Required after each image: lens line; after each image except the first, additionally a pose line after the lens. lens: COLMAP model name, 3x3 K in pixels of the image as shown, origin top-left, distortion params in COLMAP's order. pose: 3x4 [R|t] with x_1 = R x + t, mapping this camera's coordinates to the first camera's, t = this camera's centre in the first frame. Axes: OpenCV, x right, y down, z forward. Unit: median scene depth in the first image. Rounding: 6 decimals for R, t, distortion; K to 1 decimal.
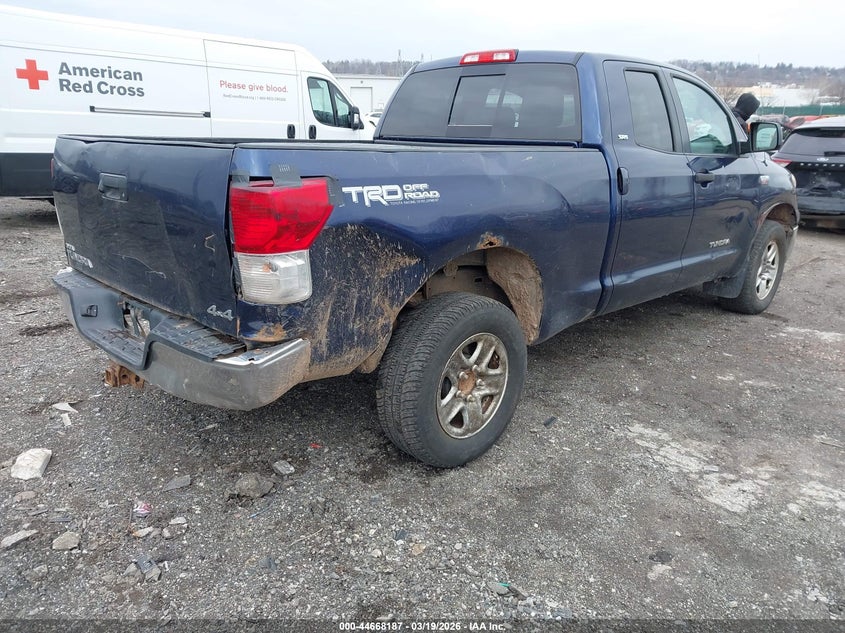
lens RADIAL K [[674.9, 0, 414.8], [0, 674.9, 316.8], [0, 0, 1]] dist [-0.004451, -0.012890]
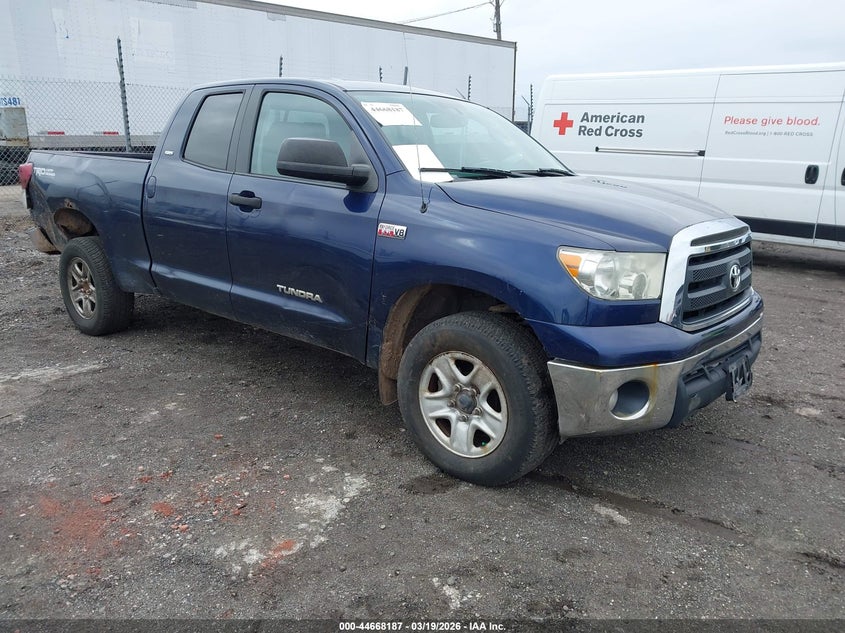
lens RADIAL K [[674.9, 0, 414.8], [0, 674.9, 316.8], [0, 0, 1]] dist [-0.004451, -0.012890]
pose [[0.083438, 0.215257, -0.972986, 0.723429], [-0.291372, 0.938992, 0.182750, -0.155335], [0.952964, 0.268252, 0.141067, 0.607618]]
